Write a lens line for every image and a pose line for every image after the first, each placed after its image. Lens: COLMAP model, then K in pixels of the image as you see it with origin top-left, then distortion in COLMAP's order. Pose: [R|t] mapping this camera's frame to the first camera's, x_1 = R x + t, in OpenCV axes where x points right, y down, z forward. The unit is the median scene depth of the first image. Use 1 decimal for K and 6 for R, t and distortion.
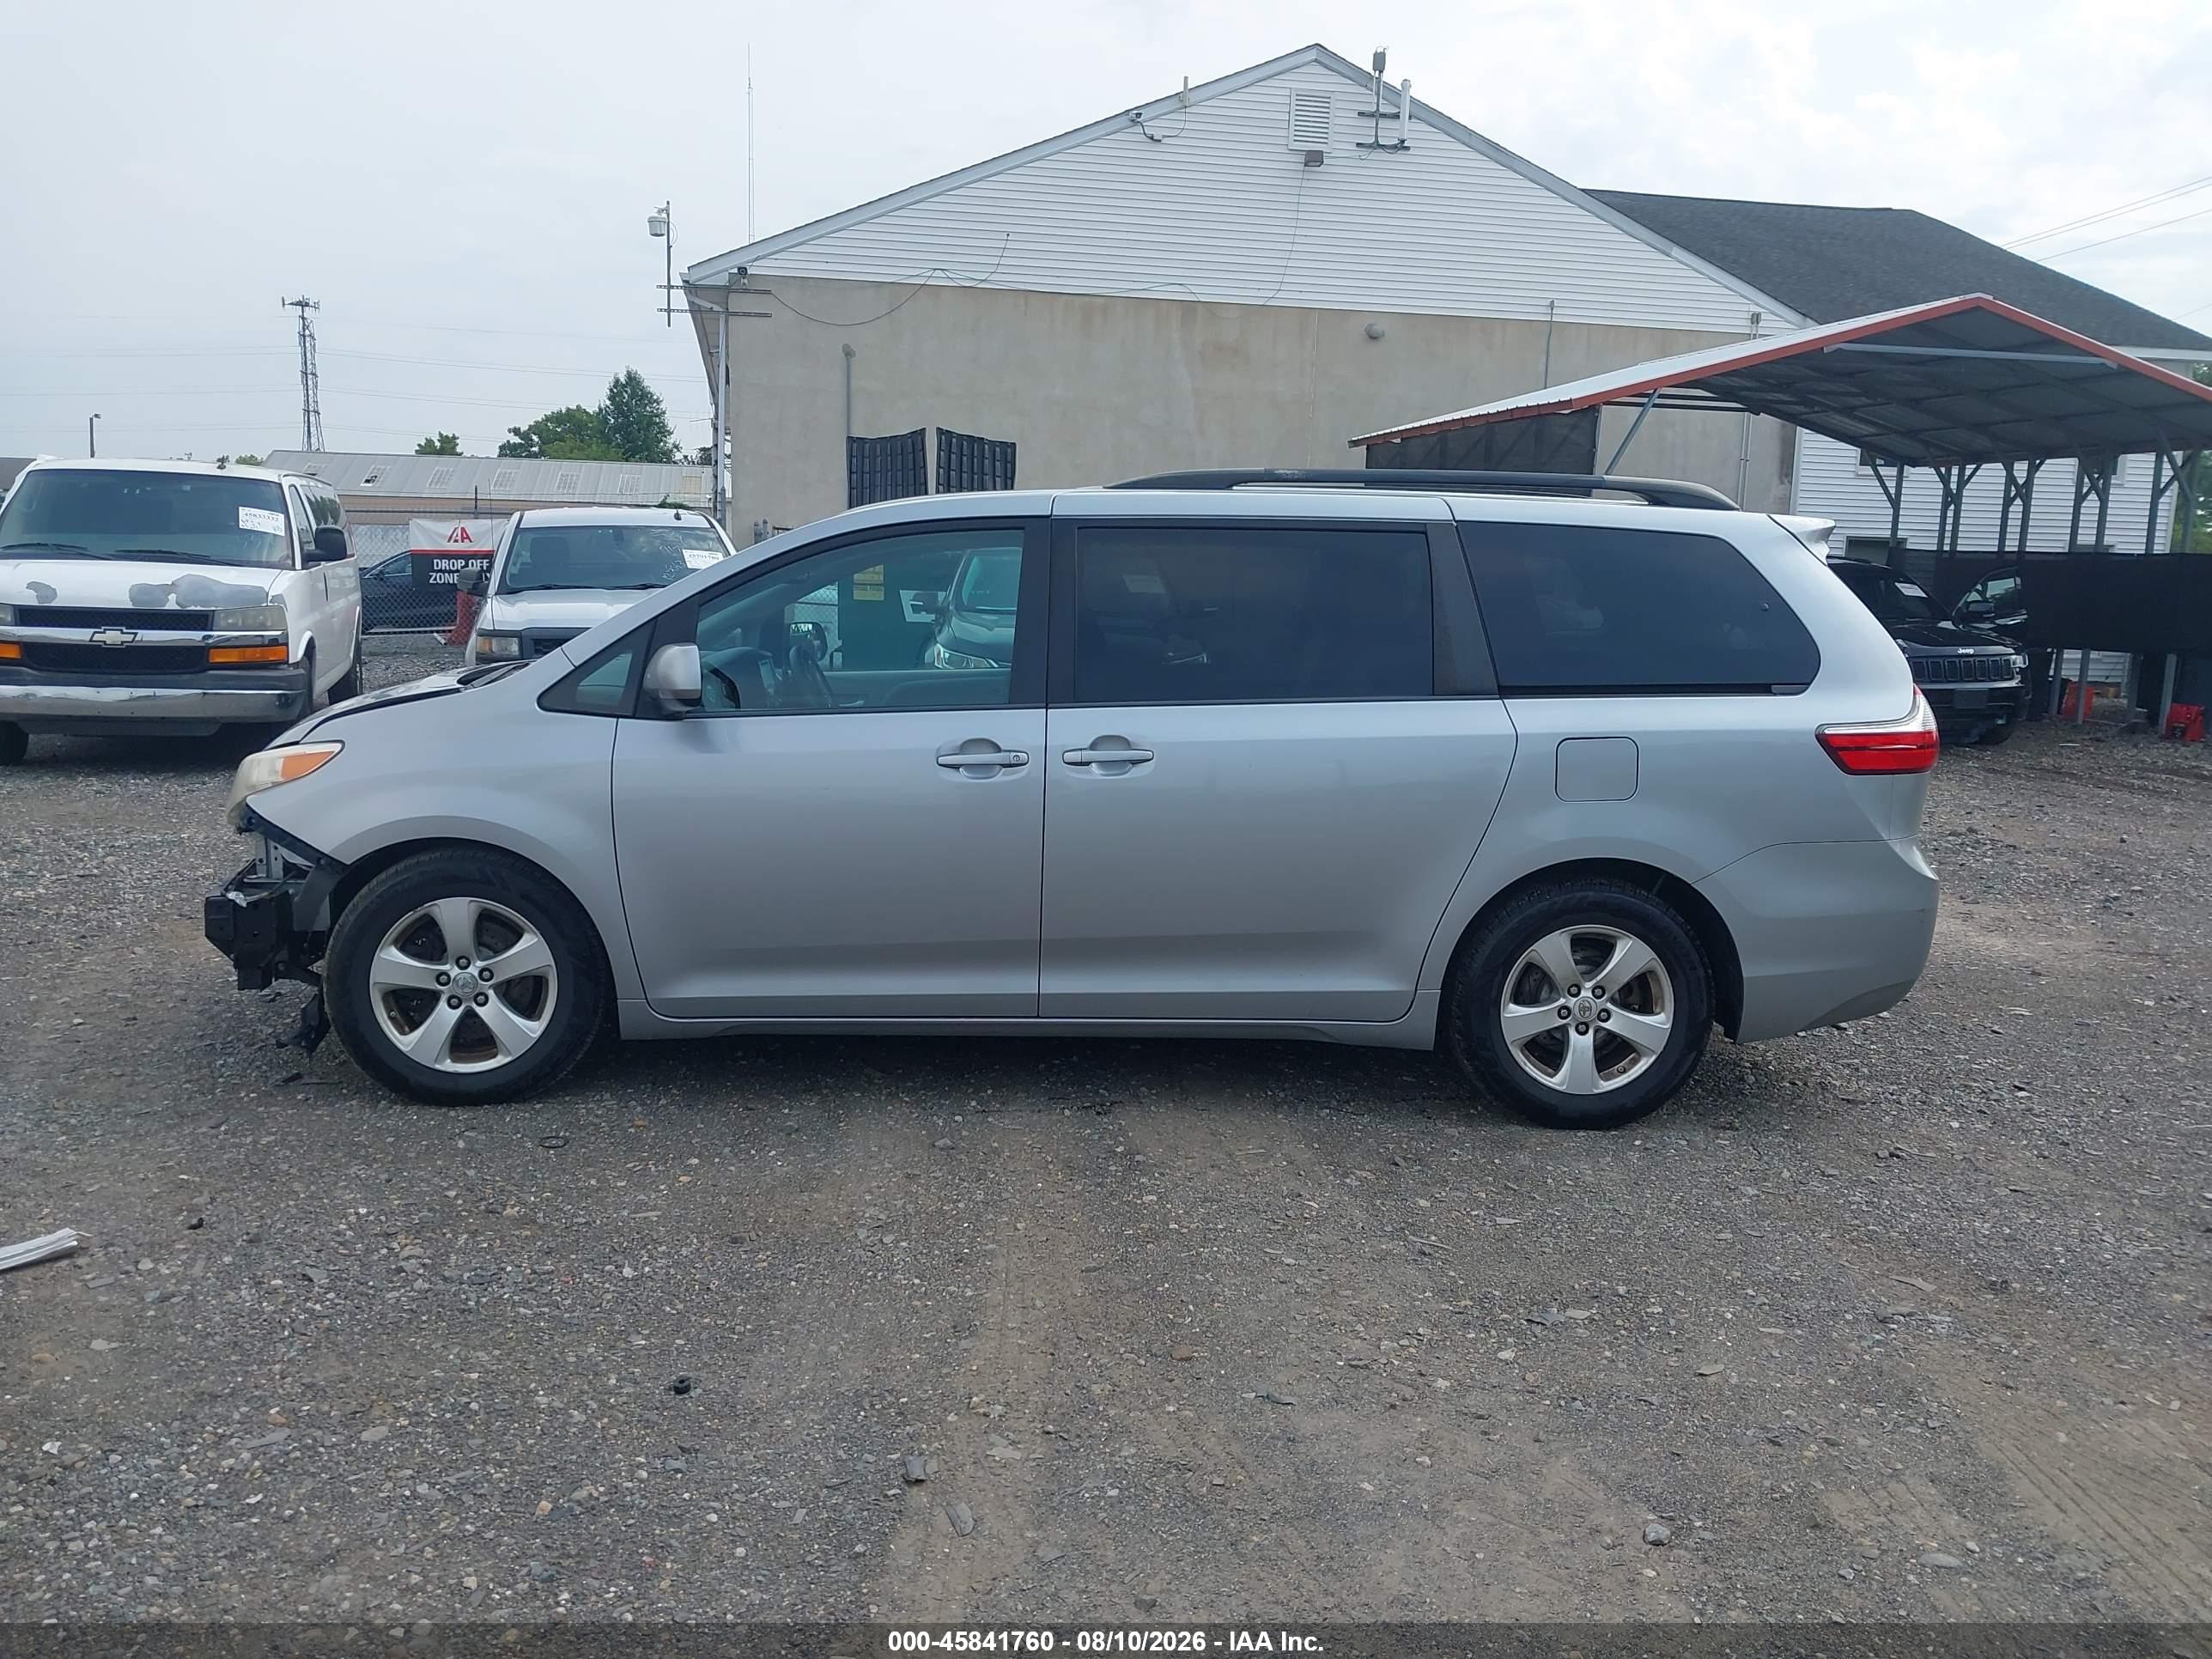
lens RADIAL K [[1704.7, 0, 1106.0], [0, 1704.7, 829.5], [0, 0, 1]] dist [0.014677, -0.006519]
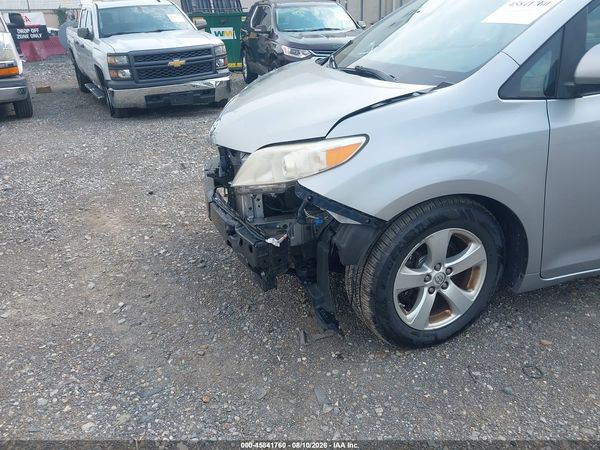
lens RADIAL K [[462.4, 0, 300.0], [0, 462.4, 225.0], [0, 0, 1]] dist [0.014677, -0.006519]
pose [[0.976459, -0.135348, 0.167955, -0.569199], [0.086889, 0.959479, 0.268051, -0.086780], [-0.197430, -0.247147, 0.948652, 0.623511]]
